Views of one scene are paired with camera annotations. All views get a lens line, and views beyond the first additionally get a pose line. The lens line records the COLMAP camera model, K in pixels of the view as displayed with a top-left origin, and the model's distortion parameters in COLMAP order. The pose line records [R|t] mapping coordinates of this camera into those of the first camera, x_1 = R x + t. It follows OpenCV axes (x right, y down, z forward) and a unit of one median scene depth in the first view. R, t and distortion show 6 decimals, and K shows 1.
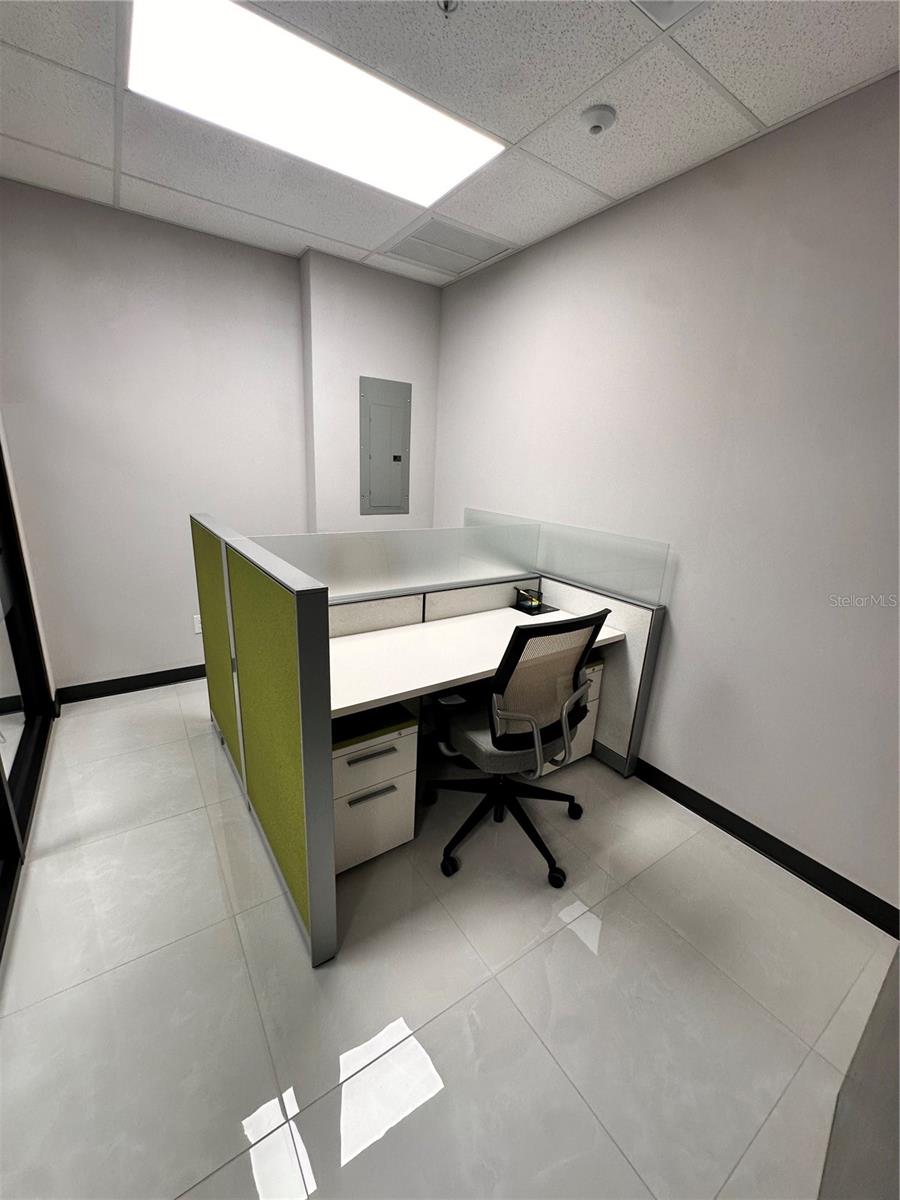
lens RADIAL K [[476.5, 0, 447.9], [0, 476.5, 599.4], [0, 0, 1]] dist [-0.004954, 0.000382]
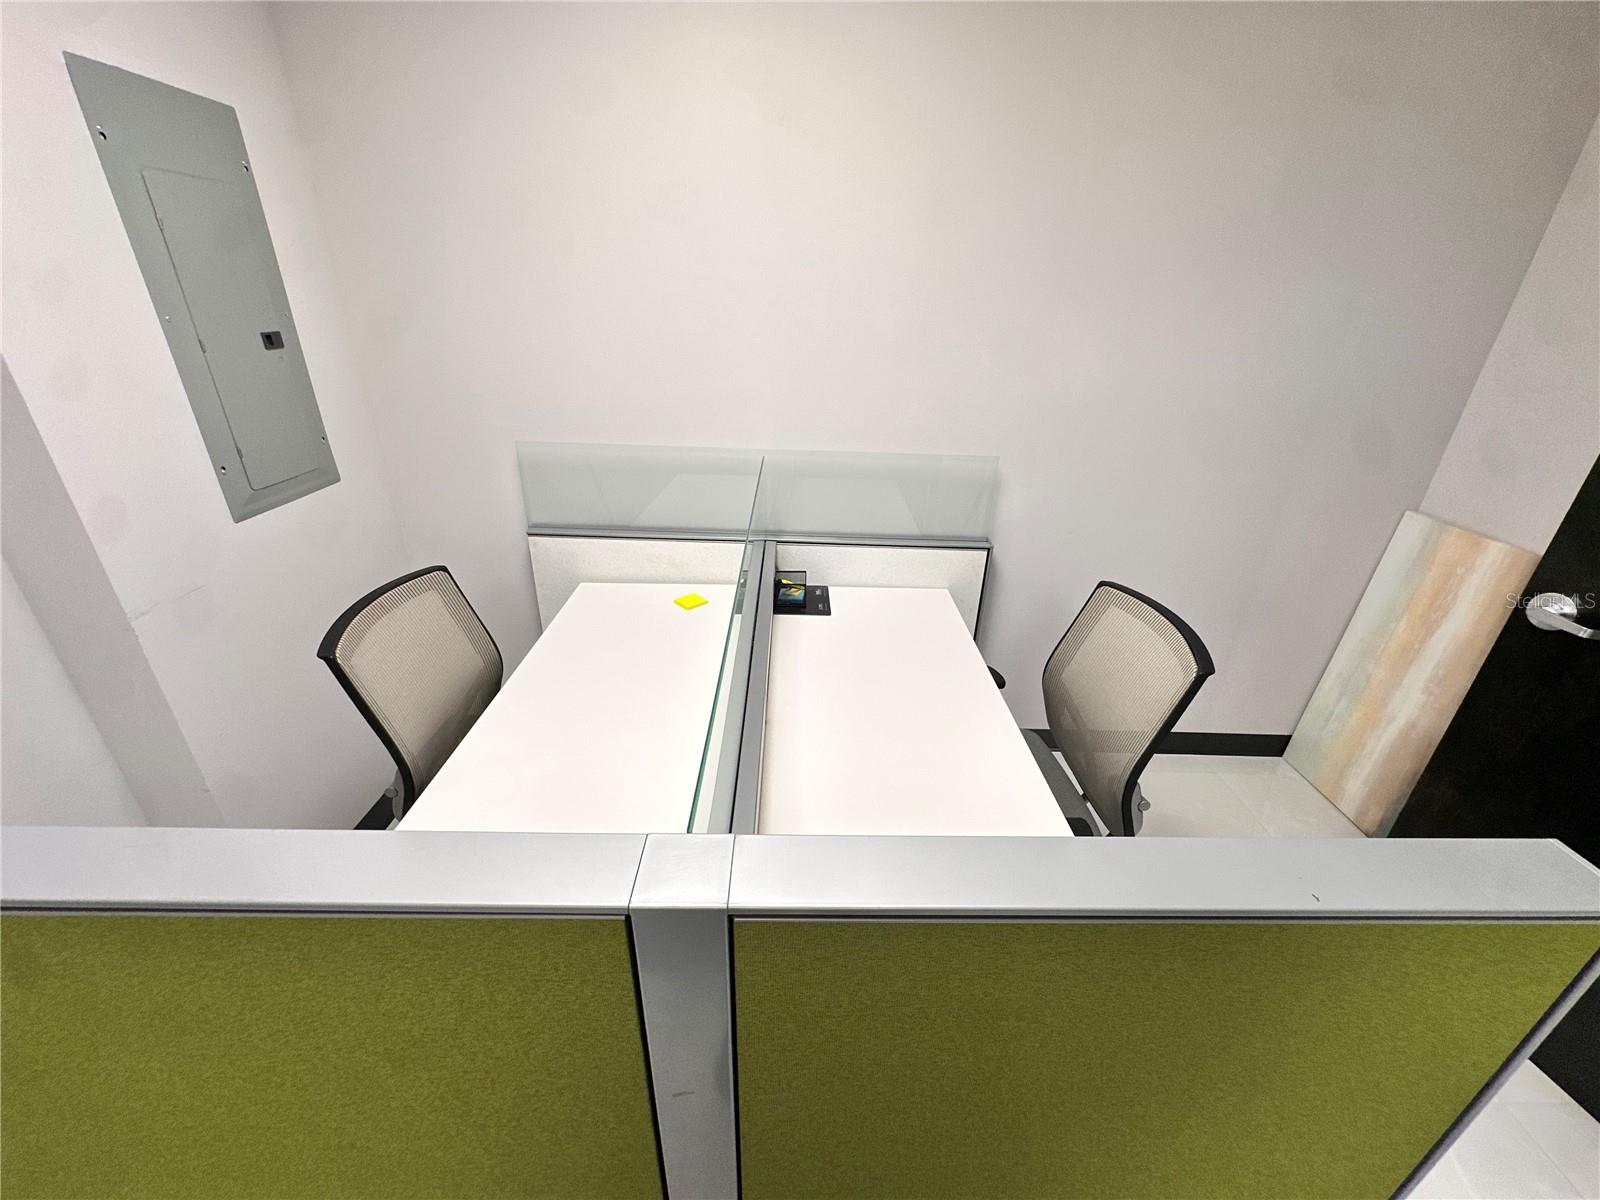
lens RADIAL K [[635.3, 0, 803.8], [0, 635.3, 601.5], [0, 0, 1]] dist [-0.004954, 0.000382]
pose [[0.545863, -0.383230, 0.745096, -0.322673], [0.220680, 0.923629, 0.313385, -0.178347], [-0.808291, -0.006638, 0.588746, 0.402634]]
